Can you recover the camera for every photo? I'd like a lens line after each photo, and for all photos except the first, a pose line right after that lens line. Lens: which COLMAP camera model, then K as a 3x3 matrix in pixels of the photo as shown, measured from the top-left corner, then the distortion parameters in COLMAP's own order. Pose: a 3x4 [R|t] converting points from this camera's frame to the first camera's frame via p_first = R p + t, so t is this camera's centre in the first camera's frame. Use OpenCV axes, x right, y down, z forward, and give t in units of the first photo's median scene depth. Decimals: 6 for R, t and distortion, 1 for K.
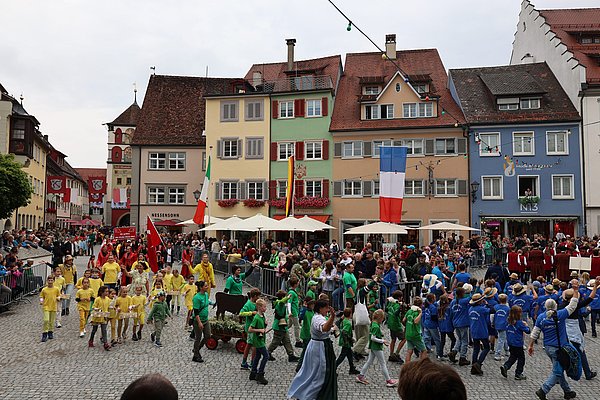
lens RADIAL K [[443.7, 0, 300.0], [0, 443.7, 200.0], [0, 0, 1]] dist [-0.008421, -0.002360]
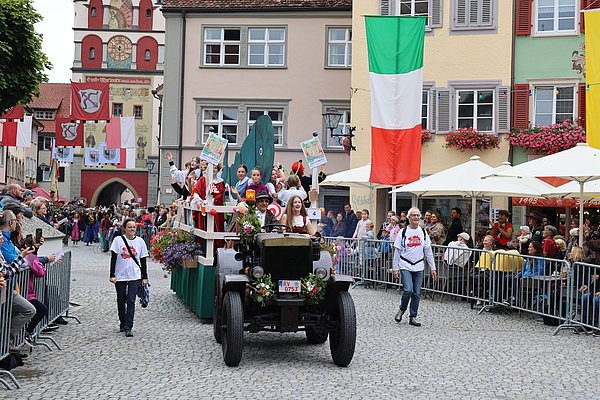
lens RADIAL K [[951.5, 0, 300.0], [0, 951.5, 200.0], [0, 0, 1]] dist [-0.010958, -0.014296]
pose [[0.990462, 0.016436, -0.136805, -0.148248], [-0.012065, 0.999392, 0.032721, 0.037969], [0.137260, -0.030758, 0.990057, 0.112448]]
